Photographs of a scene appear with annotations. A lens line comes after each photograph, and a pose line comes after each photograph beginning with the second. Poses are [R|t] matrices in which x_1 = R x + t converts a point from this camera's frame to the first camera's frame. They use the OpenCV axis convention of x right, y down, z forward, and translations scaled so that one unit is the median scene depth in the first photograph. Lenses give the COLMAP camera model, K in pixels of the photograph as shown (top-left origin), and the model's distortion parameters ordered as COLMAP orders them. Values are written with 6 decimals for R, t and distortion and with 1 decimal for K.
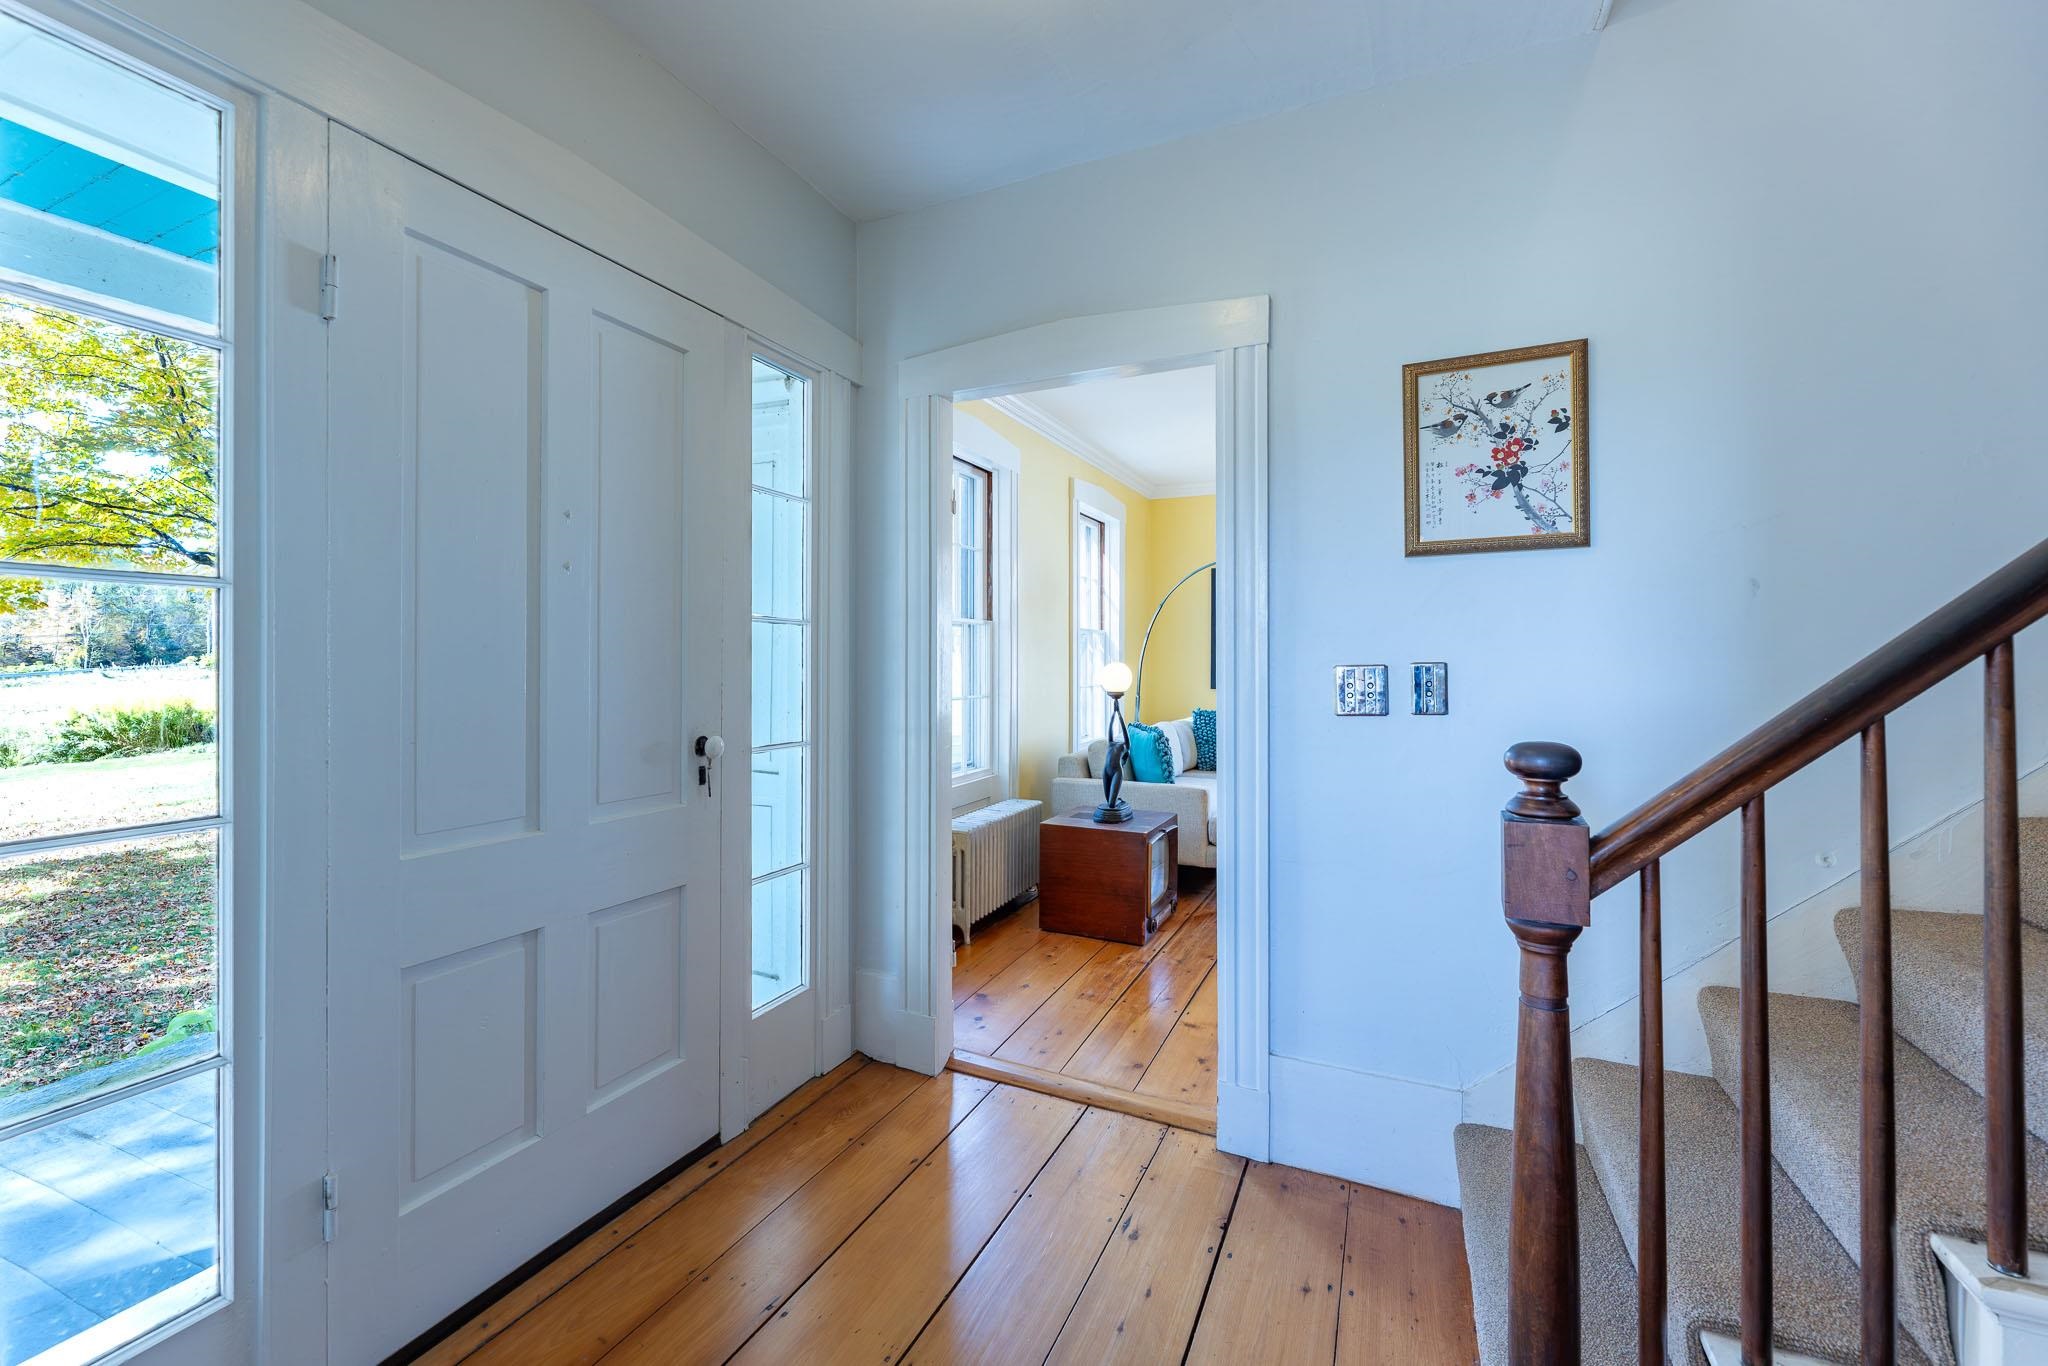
lens RADIAL K [[879.0, 0, 1019.4], [0, 879.0, 658.8], [0, 0, 1]] dist [-0.001290, -0.000023]
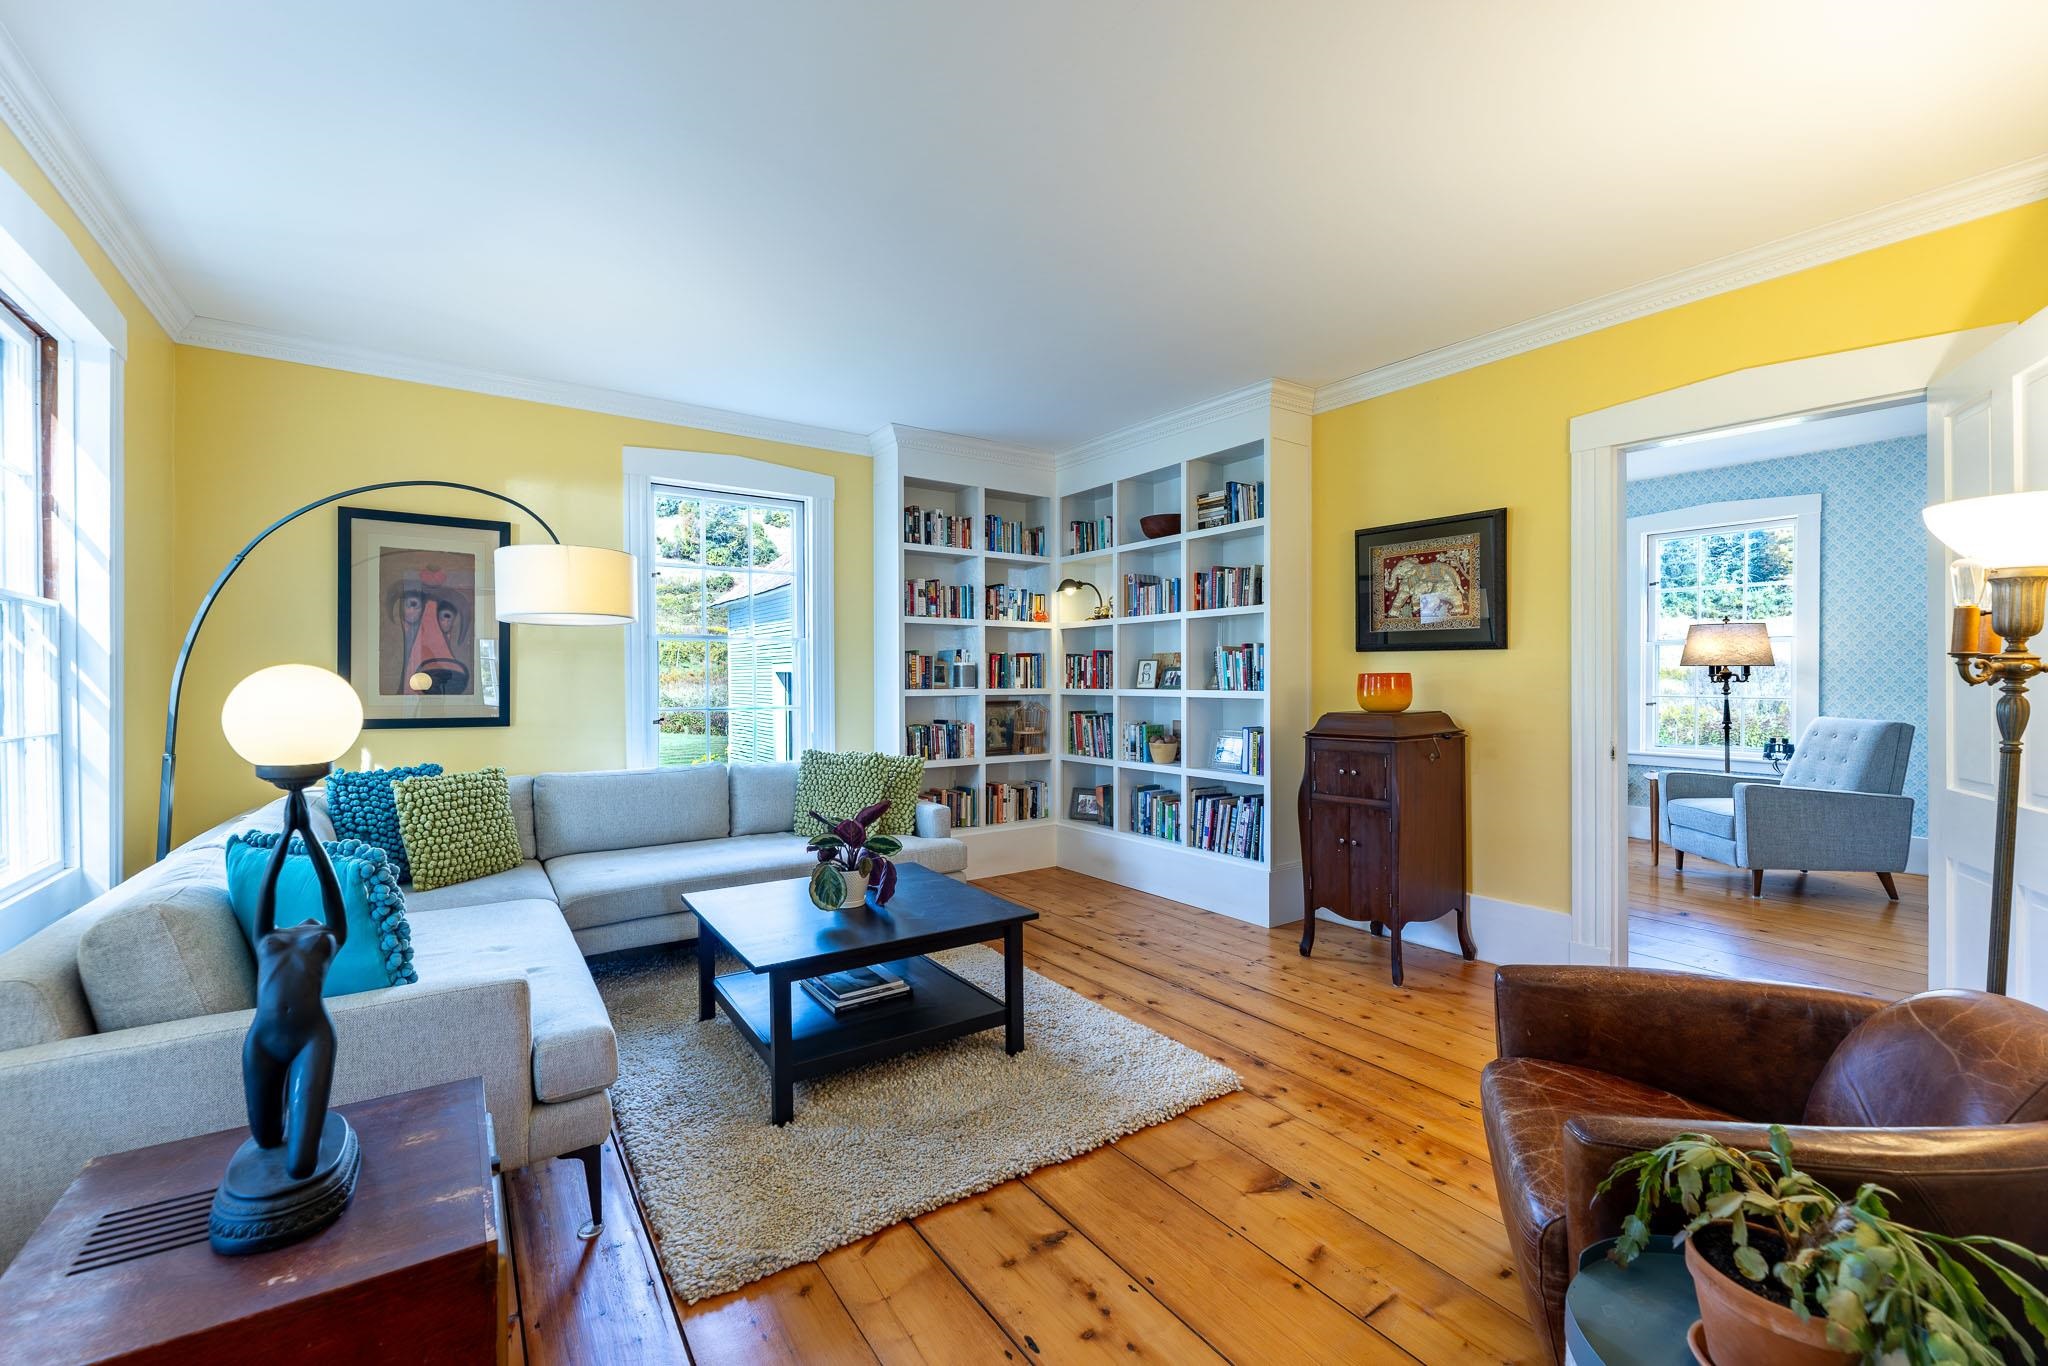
lens RADIAL K [[827.0, 0, 1009.5], [0, 827.0, 688.9], [0, 0, 1]] dist [-0.000253, 0.000052]
pose [[0.527114, -0.005800, 0.849775, 0.000751], [-0.001973, 0.999966, 0.008049, 0.006056], [-0.849793, -0.005920, 0.527084, 0.410129]]
